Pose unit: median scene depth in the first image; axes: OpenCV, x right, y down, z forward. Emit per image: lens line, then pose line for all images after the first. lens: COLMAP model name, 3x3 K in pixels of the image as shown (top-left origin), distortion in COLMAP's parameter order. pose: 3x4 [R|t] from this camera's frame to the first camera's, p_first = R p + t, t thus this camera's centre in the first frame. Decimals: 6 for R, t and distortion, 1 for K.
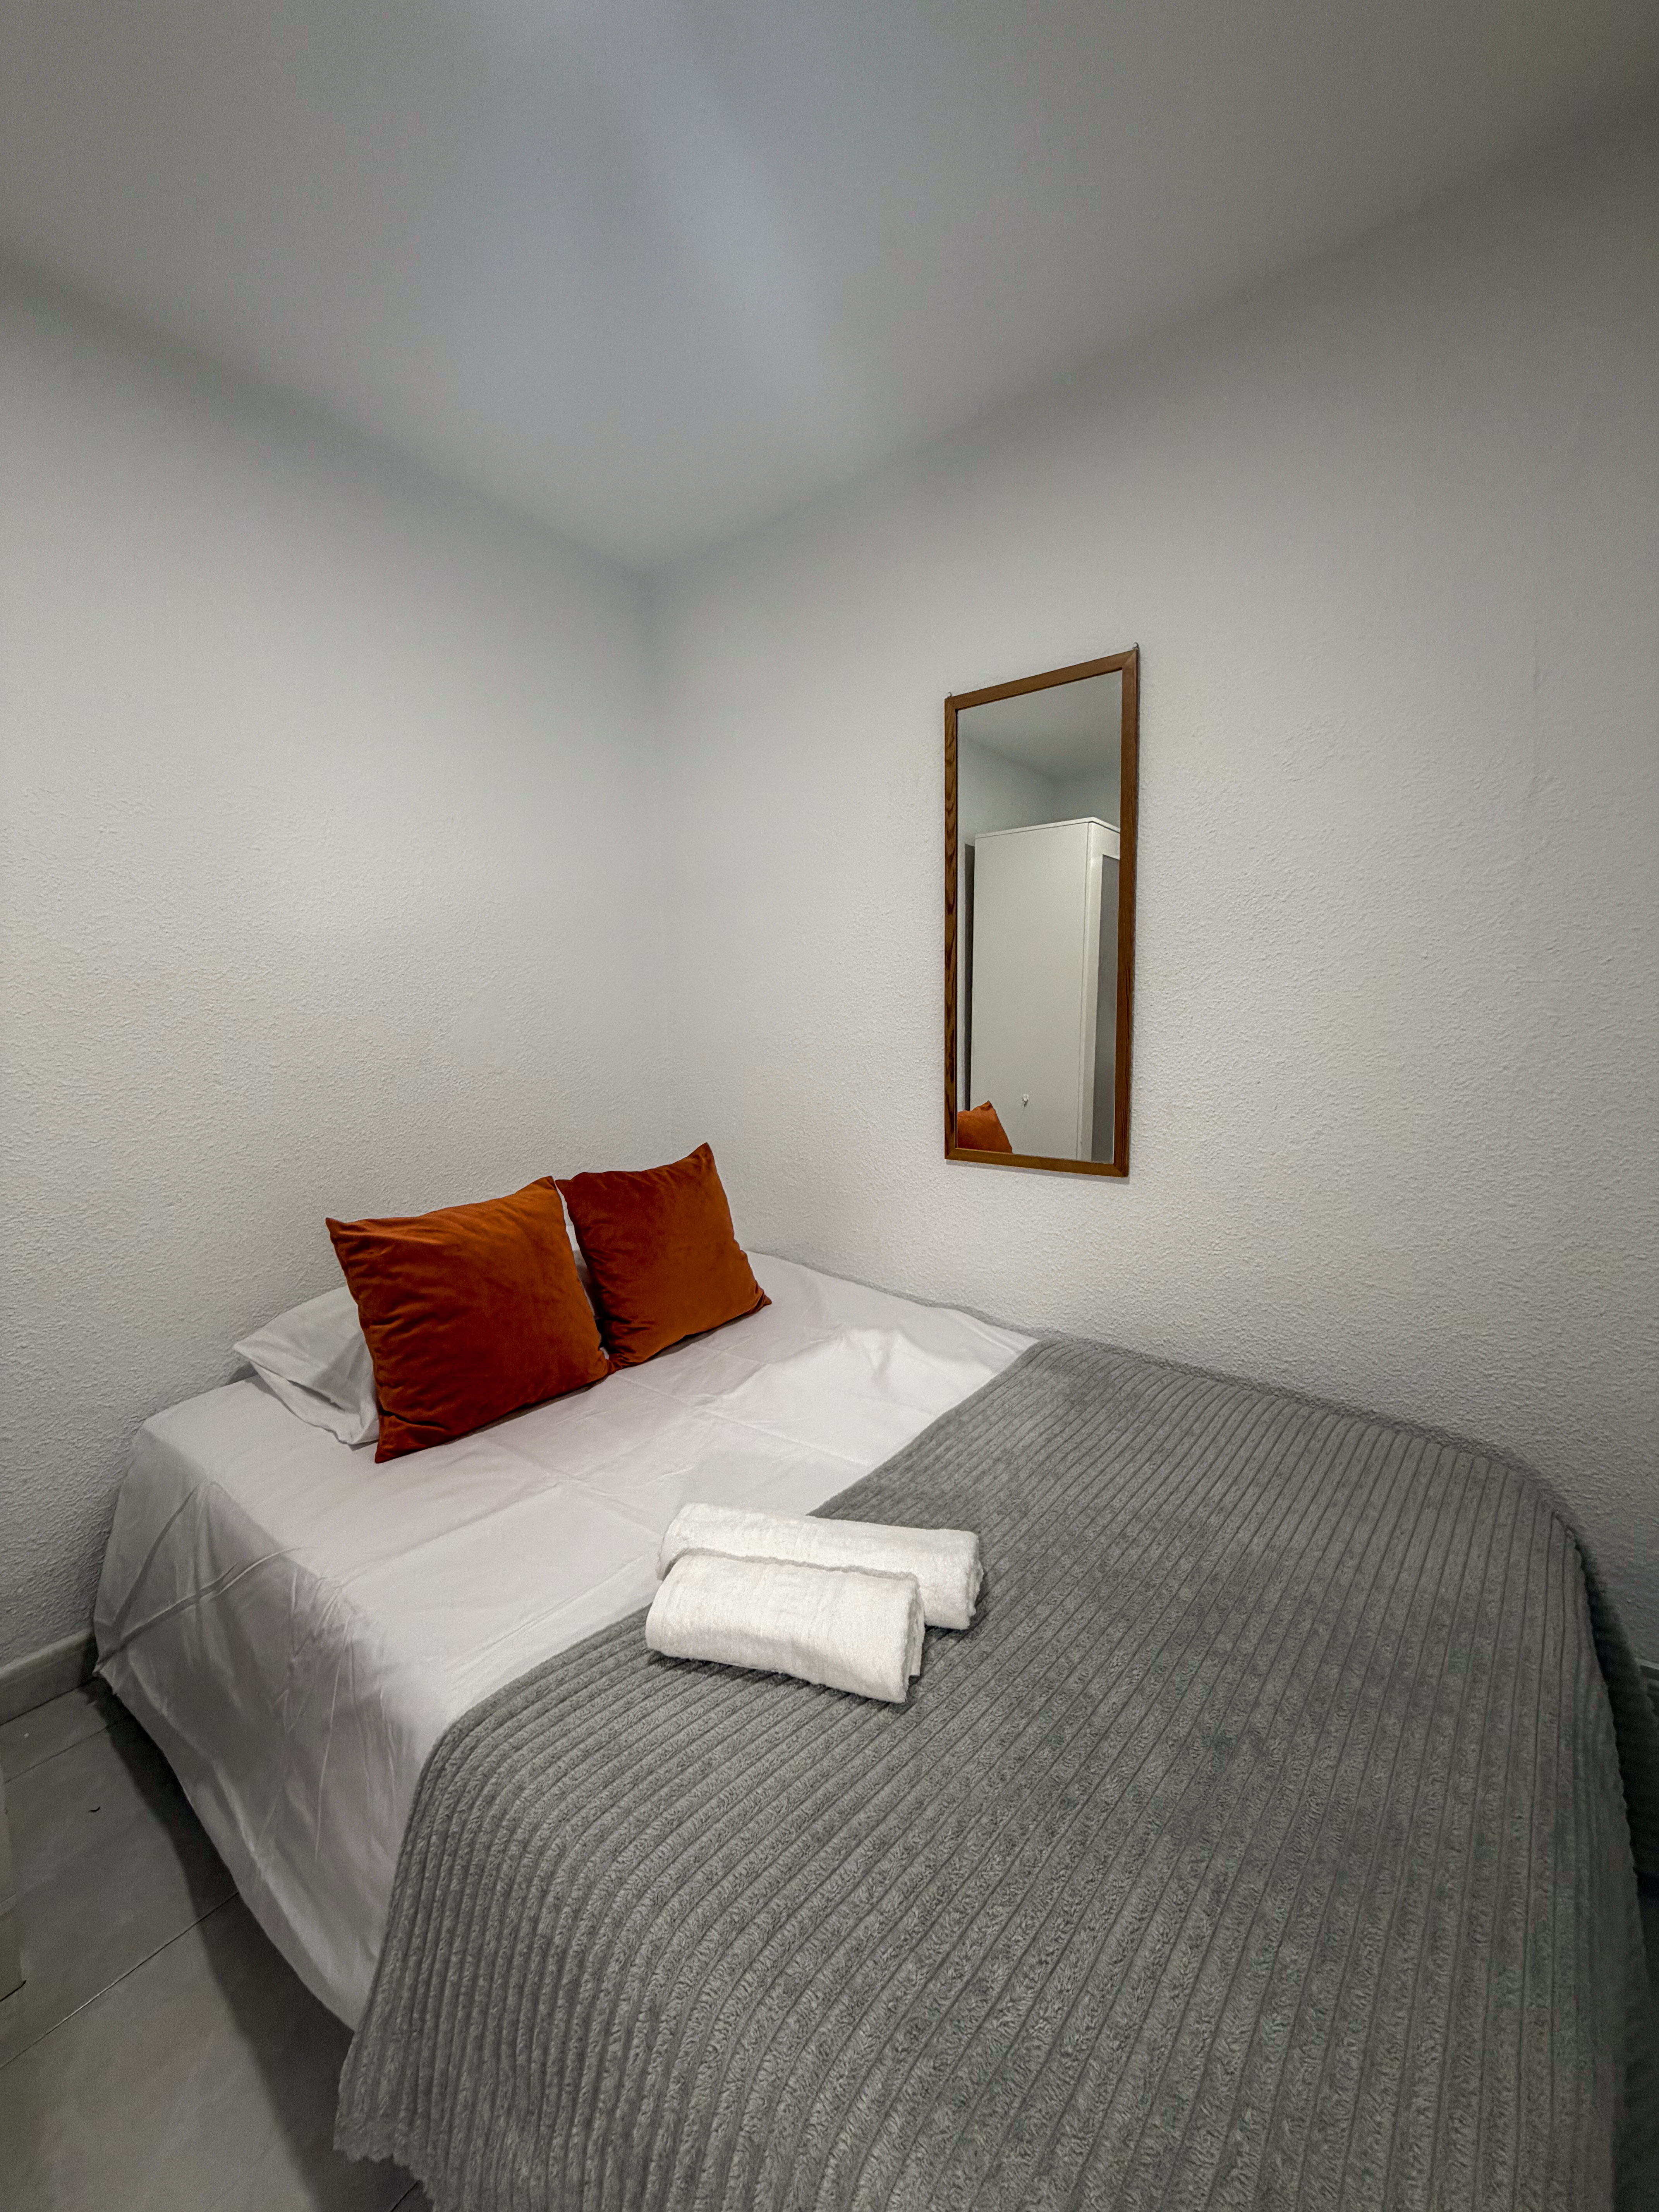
lens RADIAL K [[877.7, 0, 827.7], [0, 877.7, 1104.0], [0, 0, 1]] dist [-0.002619, -0.000386]
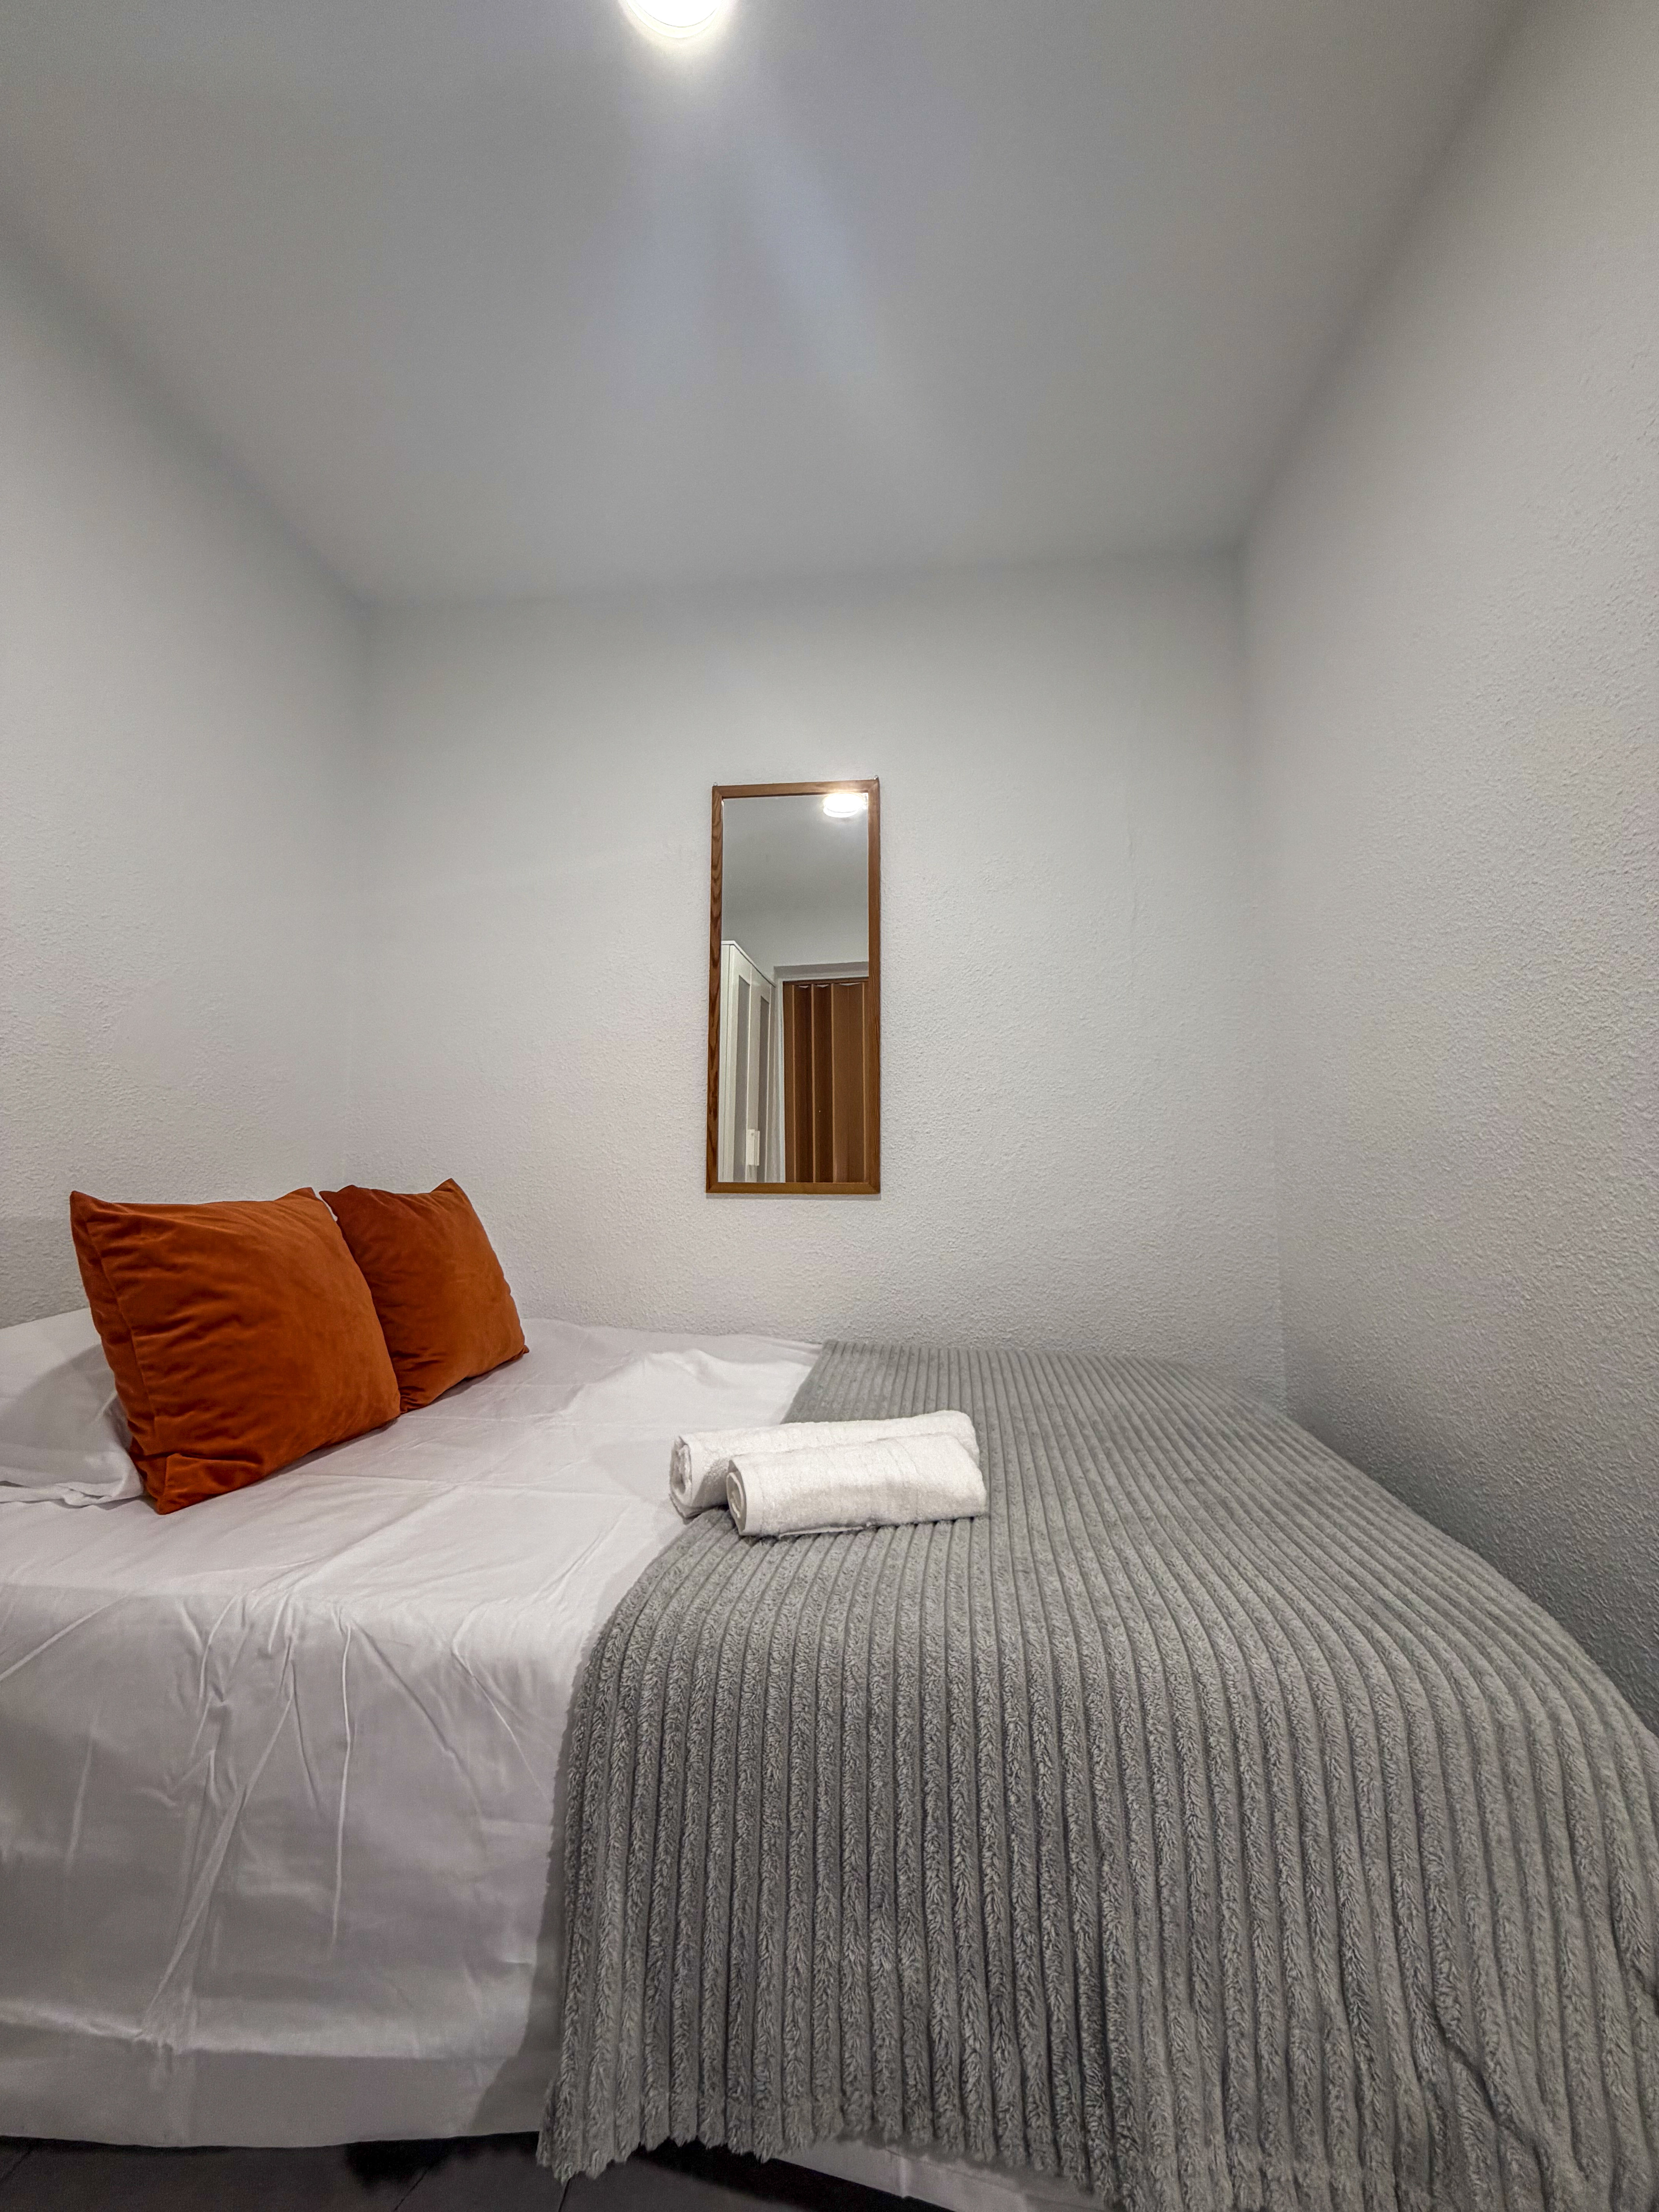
lens RADIAL K [[877.7, 0, 827.7], [0, 877.7, 1104.0], [0, 0, 1]] dist [-0.002619, -0.000386]
pose [[0.851417, 0.061350, 0.520888, -0.395524], [0.037377, 0.983513, -0.176932, 0.199445], [-0.523155, 0.170112, 0.835087, 0.039810]]
